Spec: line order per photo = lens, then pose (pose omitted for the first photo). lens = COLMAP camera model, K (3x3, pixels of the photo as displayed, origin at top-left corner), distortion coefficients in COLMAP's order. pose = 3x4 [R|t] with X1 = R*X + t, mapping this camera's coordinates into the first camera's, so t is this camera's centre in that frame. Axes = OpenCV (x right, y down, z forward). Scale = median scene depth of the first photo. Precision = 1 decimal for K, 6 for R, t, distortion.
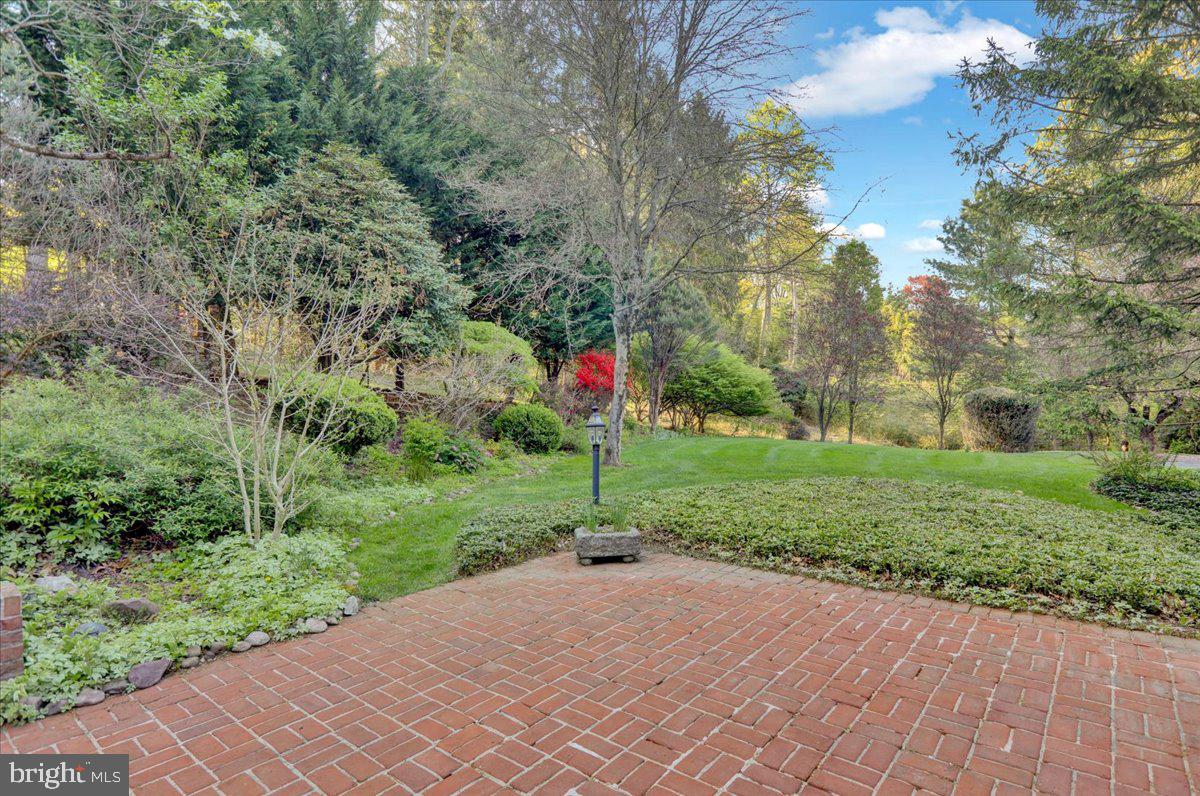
lens RADIAL K [[625.3, 0, 596.2], [0, 625.3, 399.0], [0, 0, 1]] dist [0.002100, 0.000038]
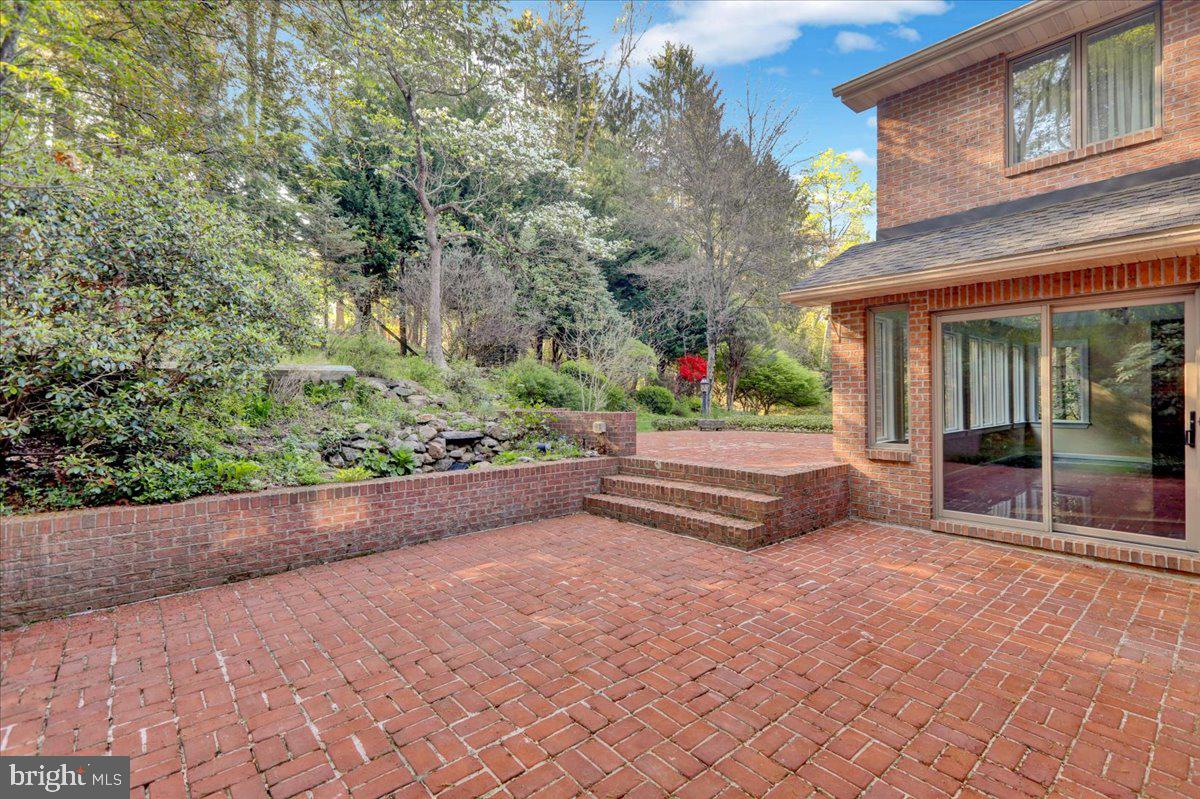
lens RADIAL K [[507.5, 0, 604.9], [0, 507.5, 395.9], [0, 0, 1]] dist [-0.001287, -0.000011]
pose [[0.988677, 0.009604, -0.149754, -0.020360], [-0.010173, 0.999944, -0.003033, 0.024743], [0.149717, 0.004522, 0.988719, -0.224608]]
